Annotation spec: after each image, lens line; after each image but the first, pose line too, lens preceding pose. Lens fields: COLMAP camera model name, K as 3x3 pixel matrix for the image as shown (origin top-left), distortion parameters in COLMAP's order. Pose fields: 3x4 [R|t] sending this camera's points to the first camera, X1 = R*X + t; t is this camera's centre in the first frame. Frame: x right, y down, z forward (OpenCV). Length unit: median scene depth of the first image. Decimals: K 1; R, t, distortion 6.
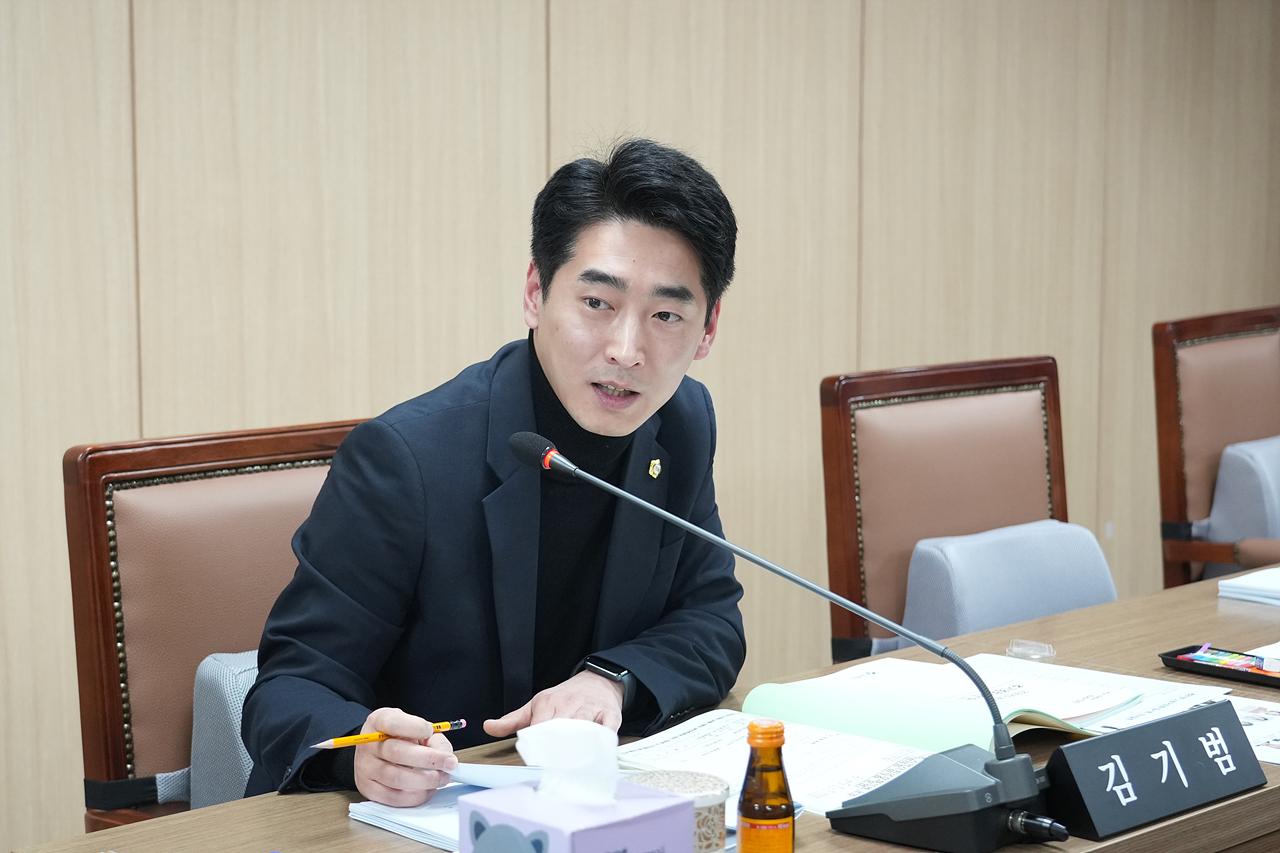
lens RADIAL K [[2492.7, 0, 640.0], [0, 2492.7, 426.5], [0, 0, 1]] dist [0.001554, 0.160181]
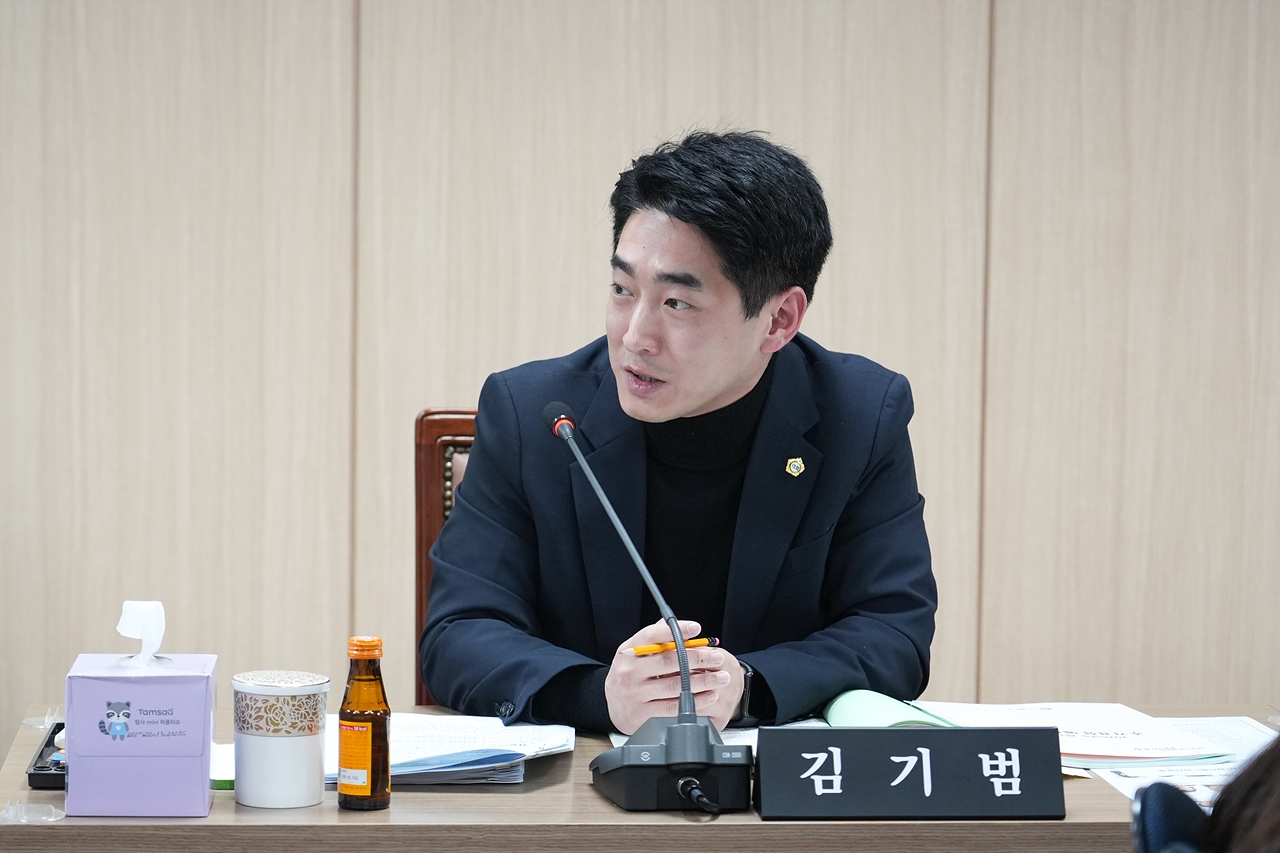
lens RADIAL K [[3807.3, 0, 640.0], [0, 3807.3, 426.5], [0, 0, 1]] dist [0.036877, -1.028209]
pose [[0.757308, 0.062604, -0.650050, 0.870142], [-0.084809, 0.996393, -0.002843, 0.012164], [0.647527, 0.057283, 0.759886, -0.163411]]
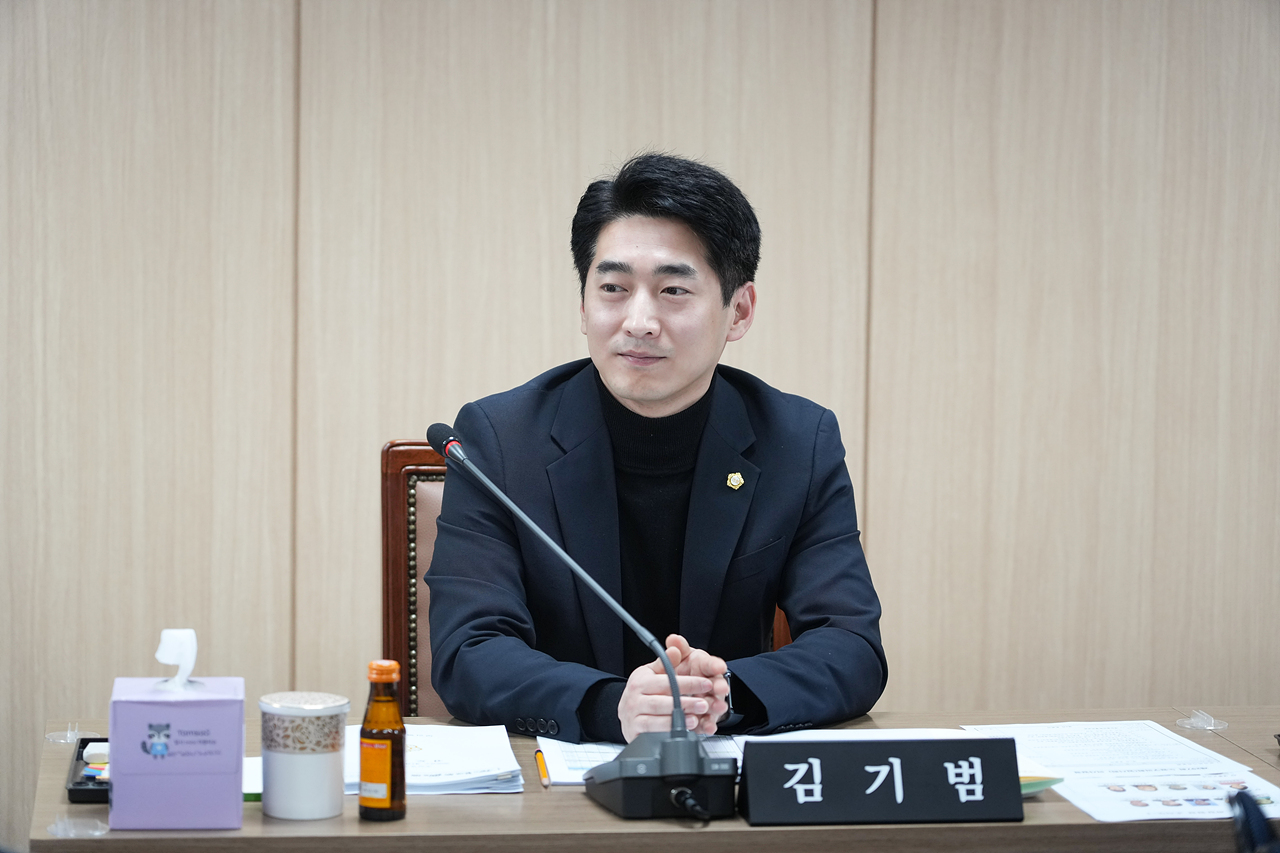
lens RADIAL K [[3437.5, 0, 658.5], [0, 3437.5, 421.8], [0, 0, 1]] dist [-0.116253, 0.857496]
pose [[0.797428, 0.059397, -0.600484, 0.804959], [-0.080482, 0.996722, -0.008287, 0.002638], [0.598023, 0.054936, 0.799594, -0.191401]]
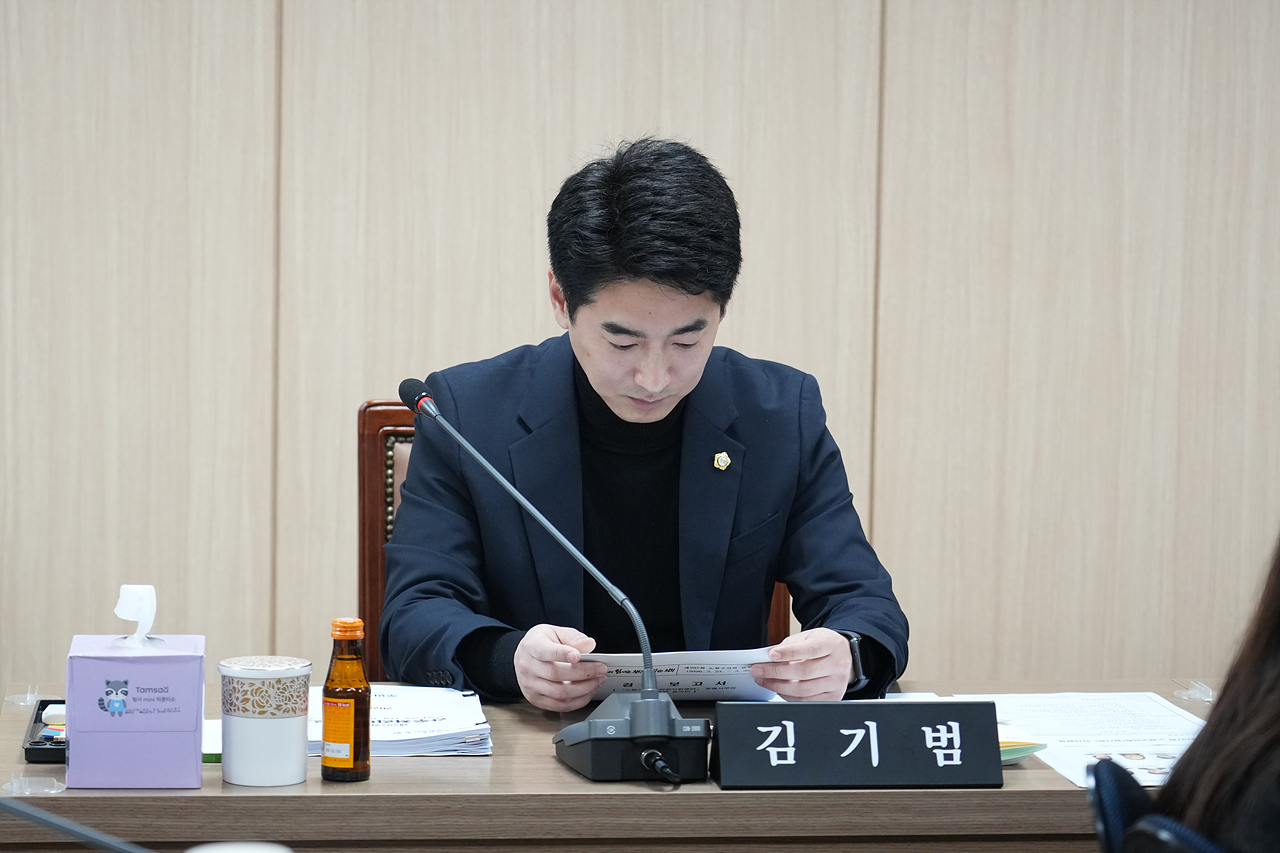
lens RADIAL K [[3706.4, 0, 640.0], [0, 3706.4, 426.5], [0, 0, 1]] dist [0.004175, -0.009609]
pose [[0.788022, 0.066762, -0.612017, 0.861059], [-0.085790, 0.996312, -0.001778, 0.011902], [0.609641, 0.053906, 0.790843, -0.228460]]
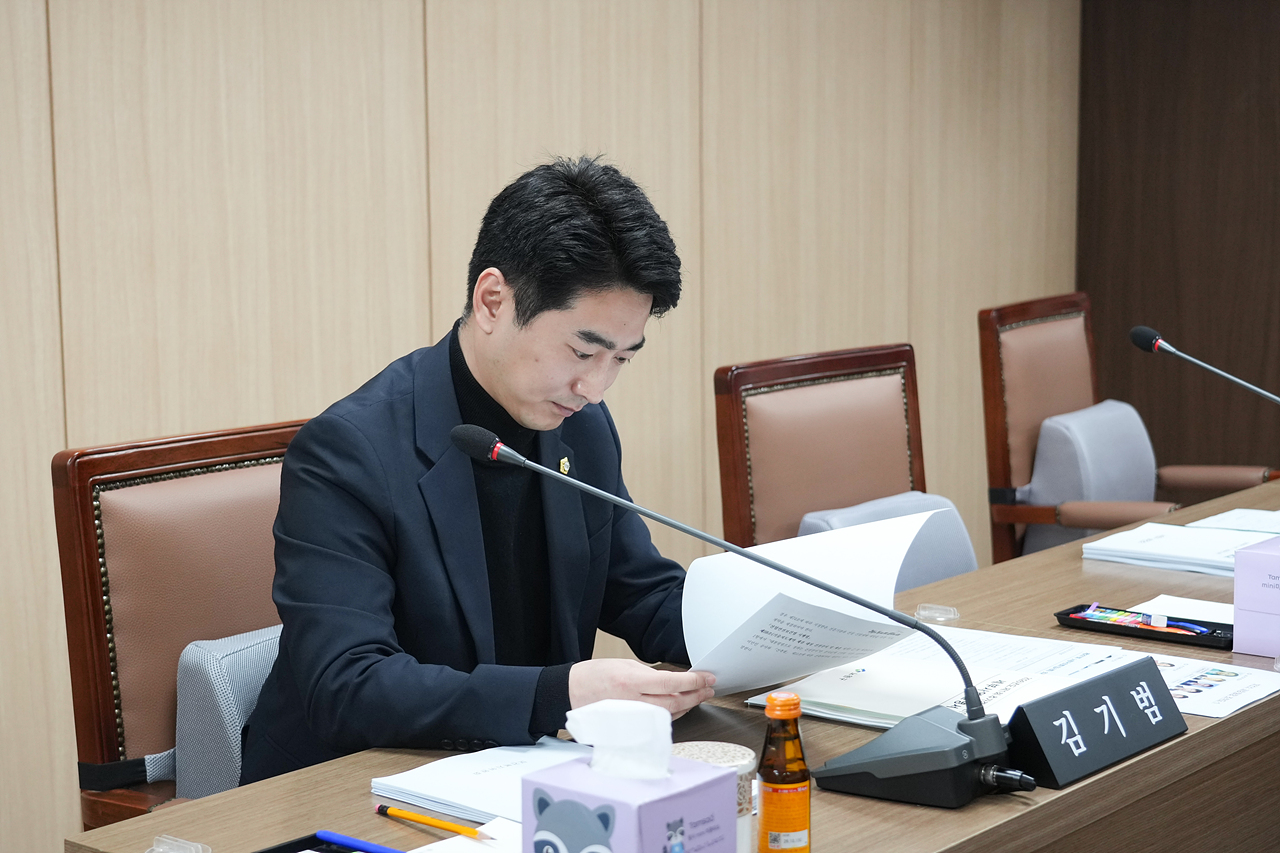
lens RADIAL K [[2268.4, 0, 640.0], [0, 2268.4, 426.5], [0, 0, 1]] dist [0.019153, 0.057941]
pose [[0.995033, -0.022905, 0.096874, -0.073133], [0.021792, 0.999684, 0.012534, -0.009124], [-0.097130, -0.010360, 0.995218, 0.010433]]
